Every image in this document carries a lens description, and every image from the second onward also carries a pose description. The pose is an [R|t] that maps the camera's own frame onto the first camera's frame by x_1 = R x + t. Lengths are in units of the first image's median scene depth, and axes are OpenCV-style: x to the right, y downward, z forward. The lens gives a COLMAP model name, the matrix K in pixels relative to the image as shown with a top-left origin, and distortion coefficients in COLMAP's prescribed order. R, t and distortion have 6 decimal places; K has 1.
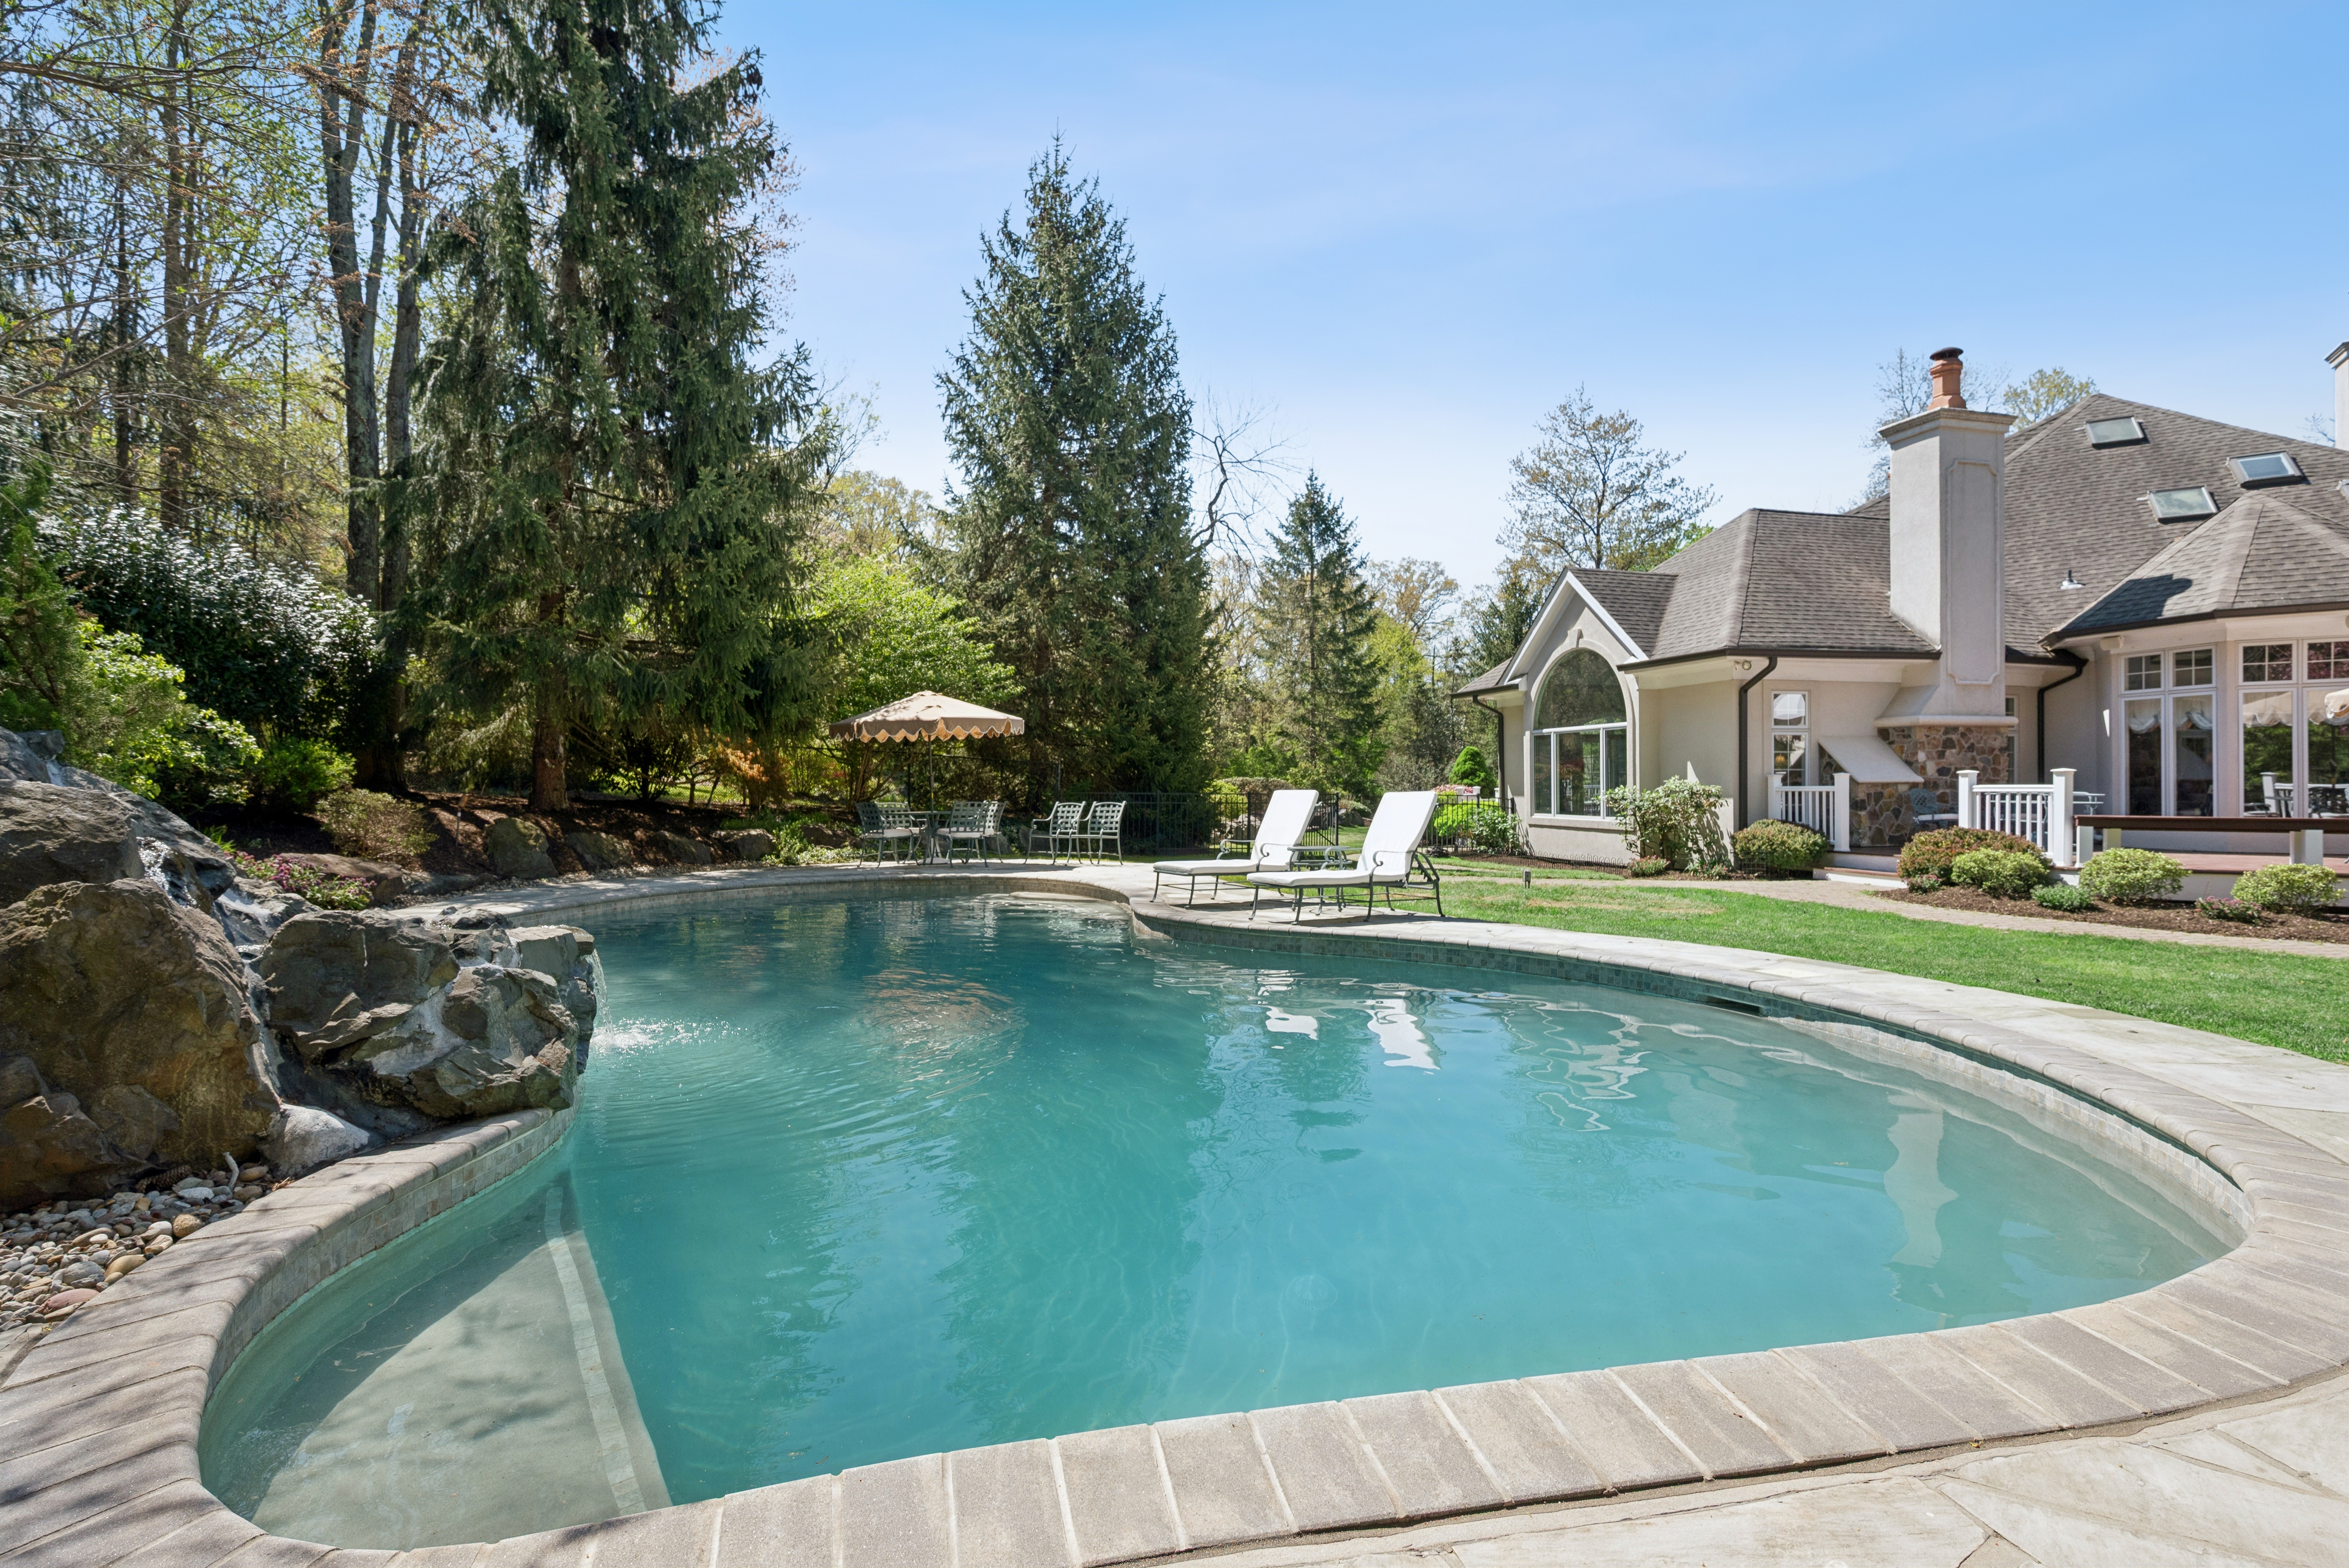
lens RADIAL K [[1086.5, 0, 1174.5], [0, 1086.5, 784.0], [0, 0, 1]] dist [-0.003808, 0.000236]
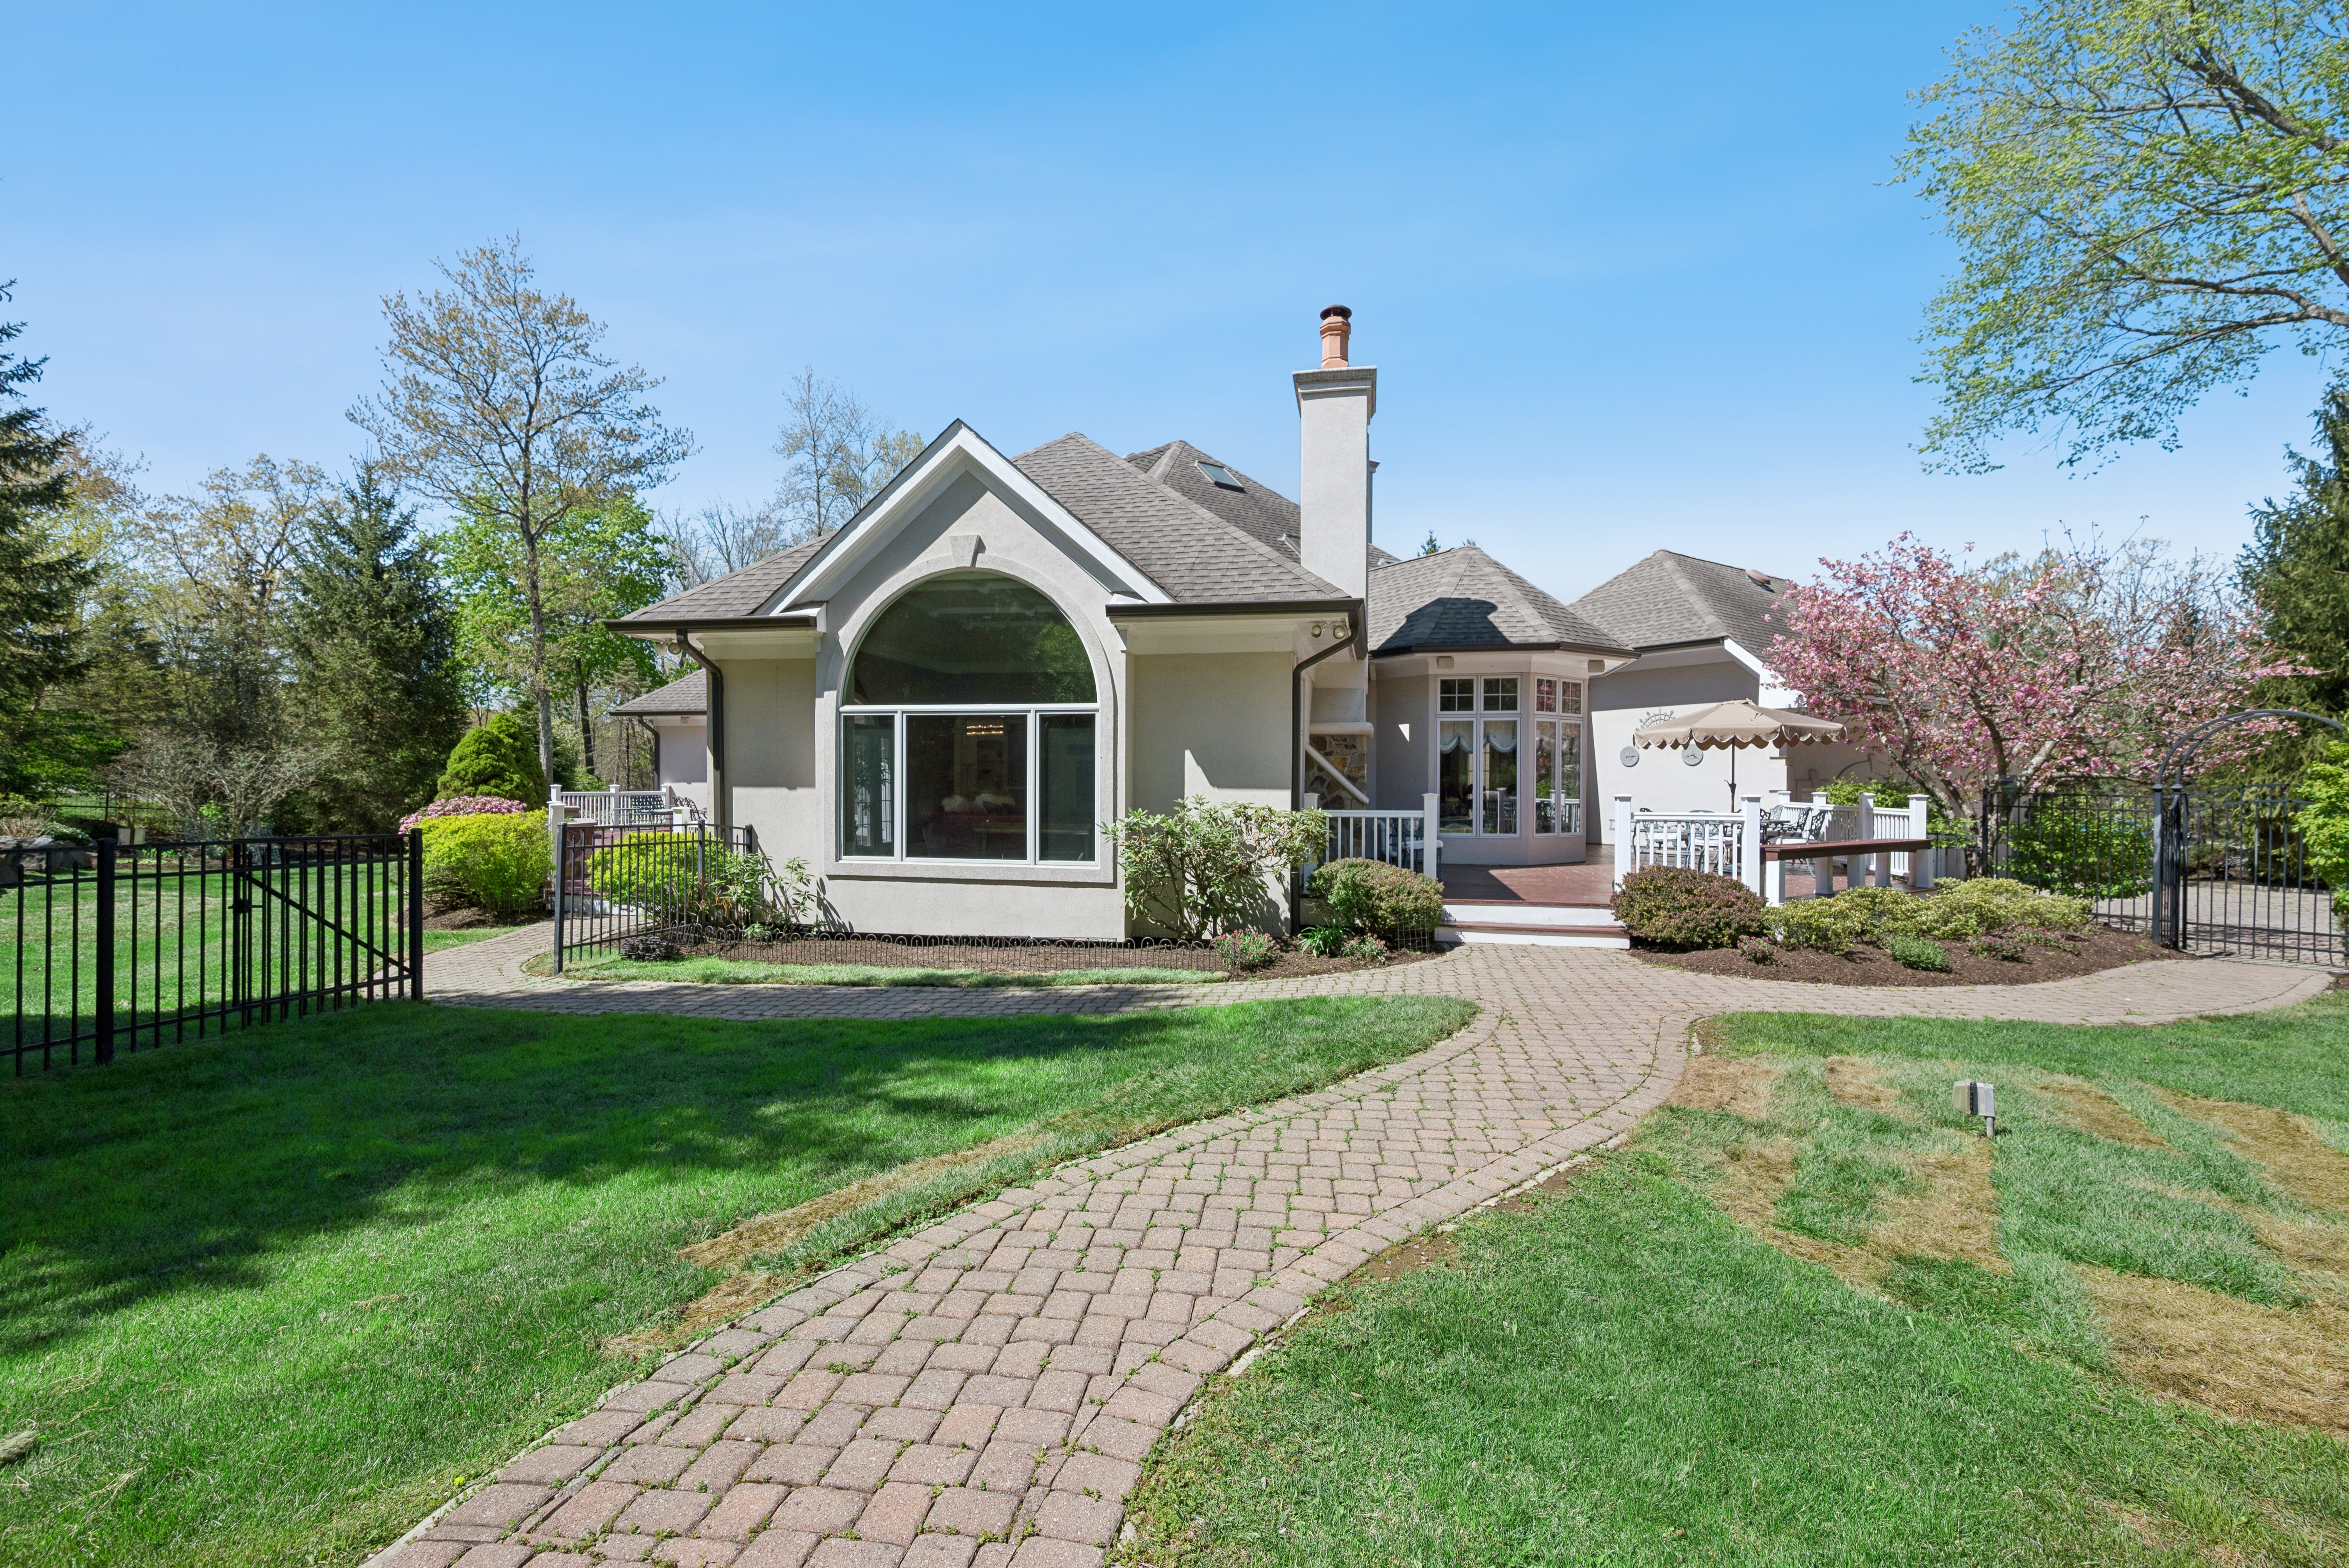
lens RADIAL K [[968.0, 0, 1174.5], [0, 968.0, 784.0], [0, 0, 1]] dist [-0.001423, -0.000188]
pose [[0.419695, 0.004432, 0.907655, -0.057160], [-0.008502, 0.999963, -0.000952, -0.013163], [-0.907626, -0.007318, 0.419717, 0.805524]]
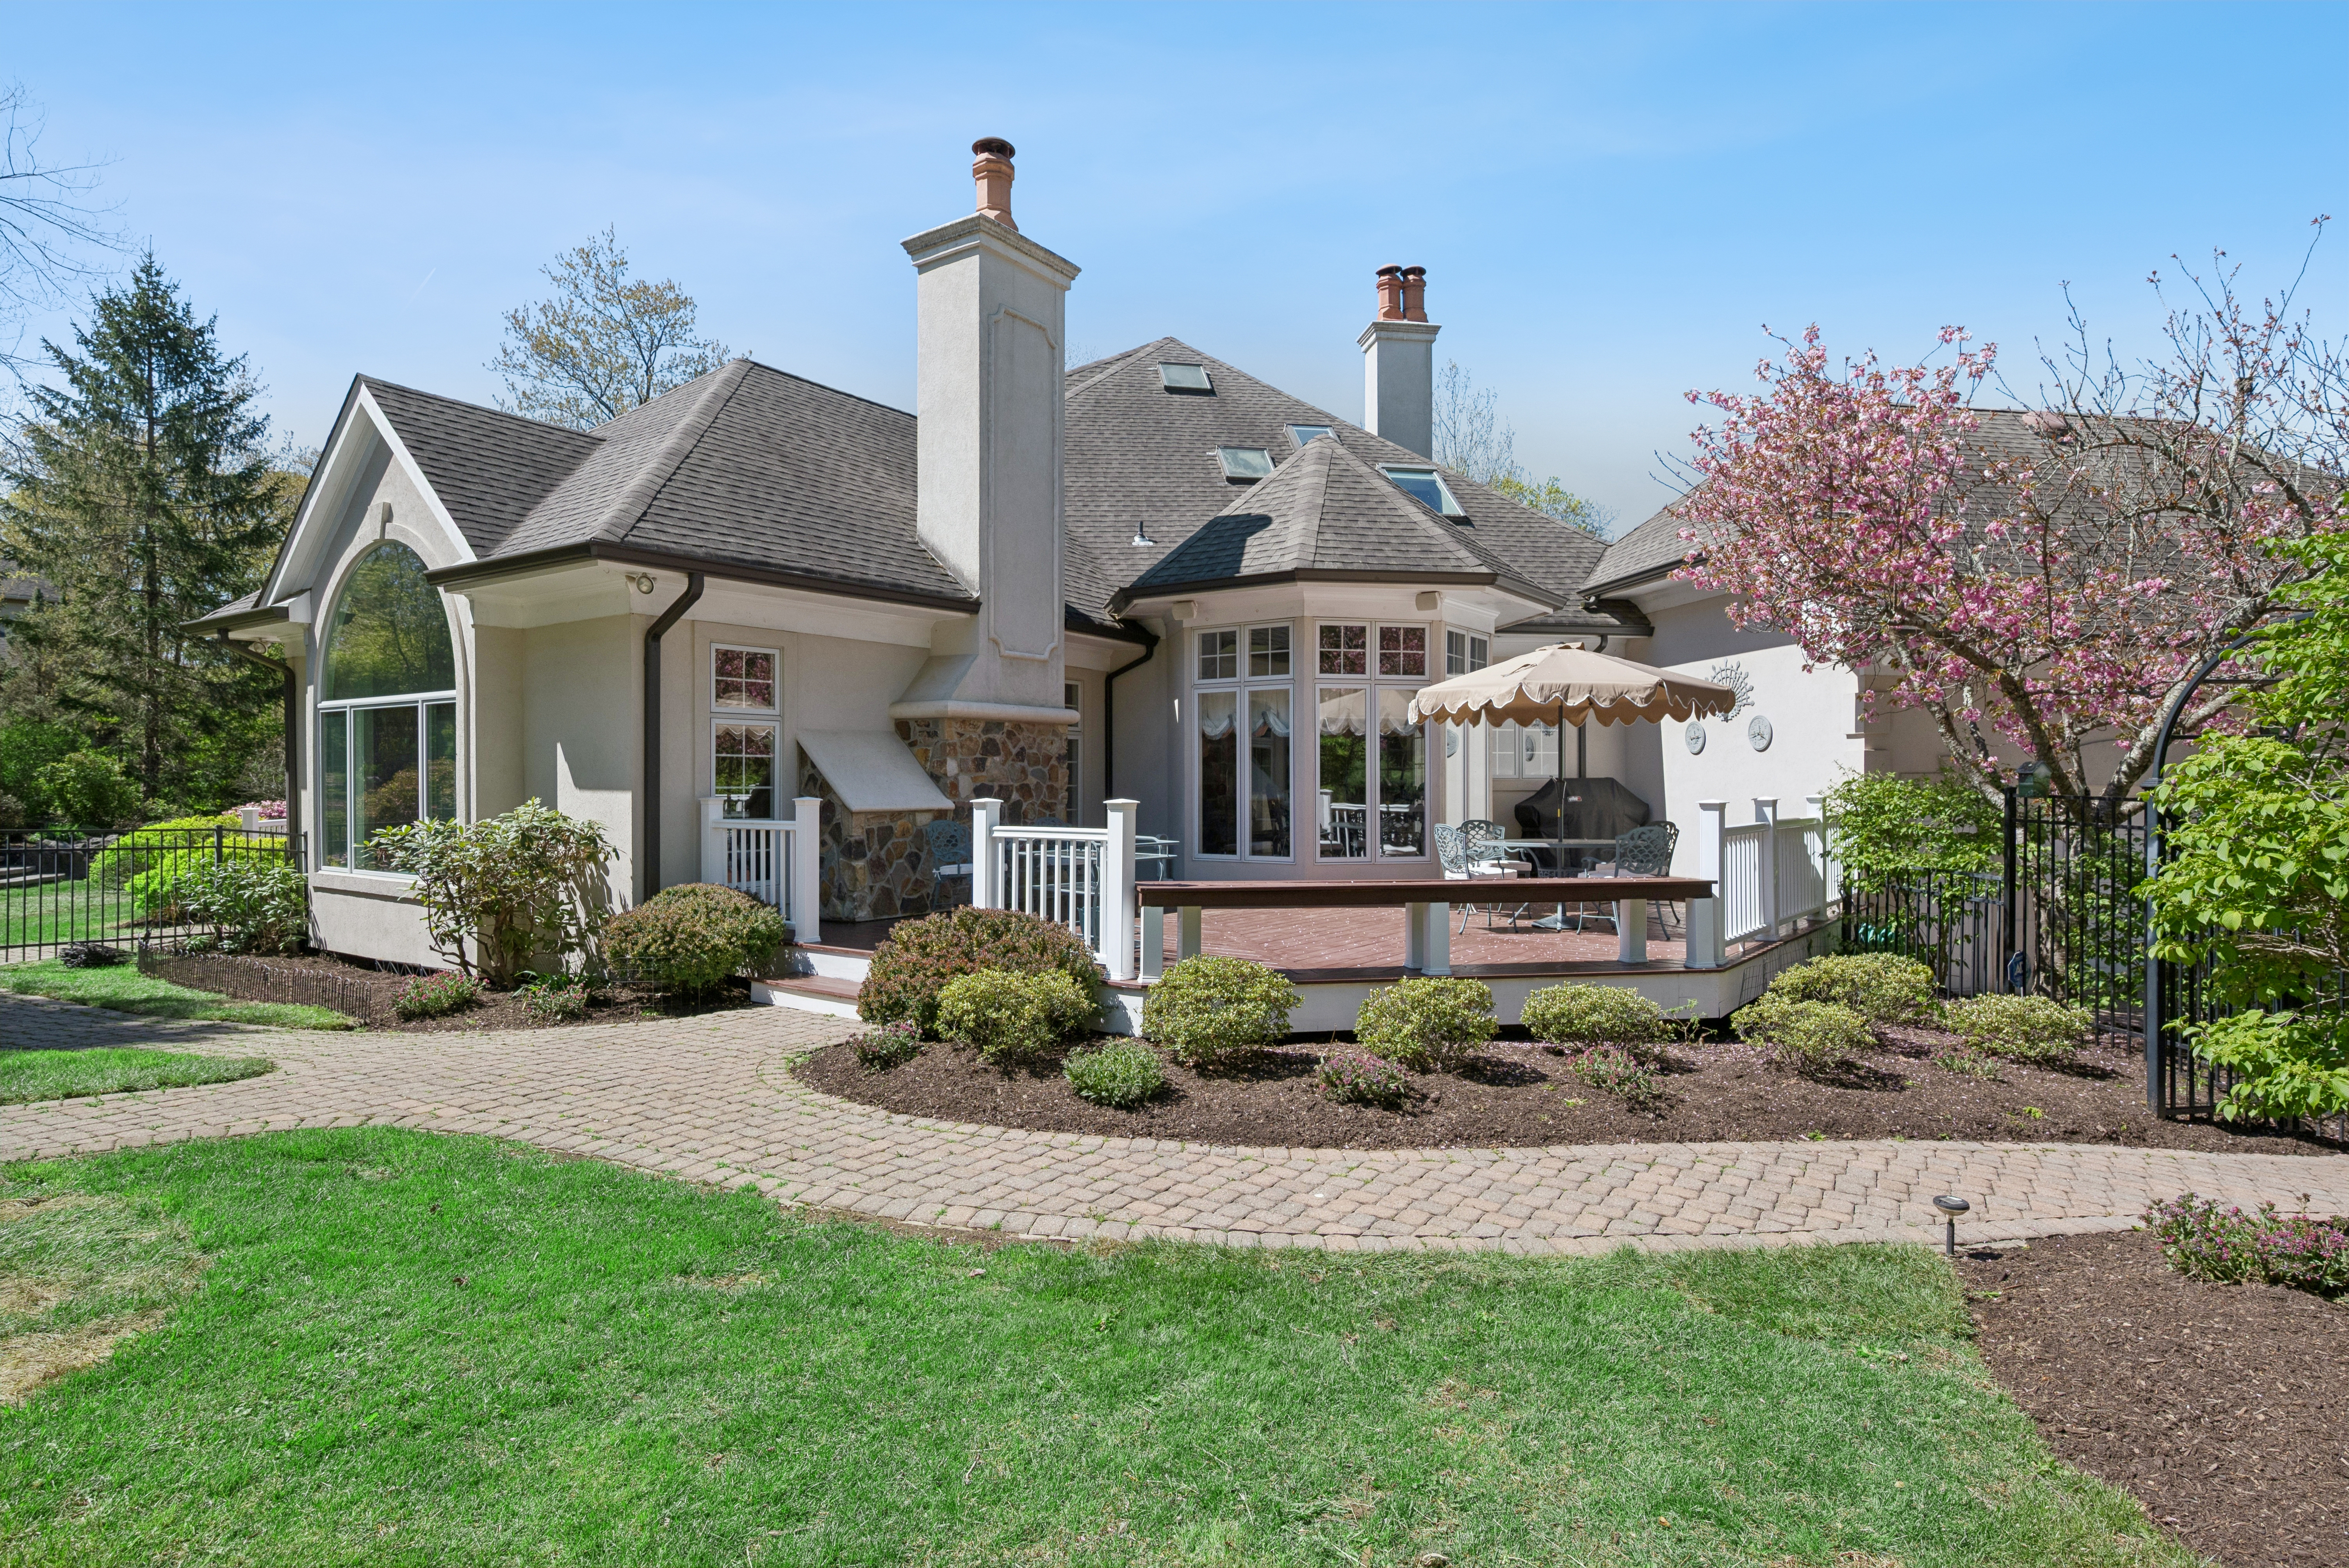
lens RADIAL K [[1210.7, 0, 1174.5], [0, 1210.7, 784.0], [0, 0, 1]] dist [0.015849, 0.000085]
pose [[0.756580, 0.003127, 0.653893, 0.327249], [-0.004020, 0.999992, -0.000130, -0.015963], [-0.653888, -0.002531, 0.756587, 0.386833]]
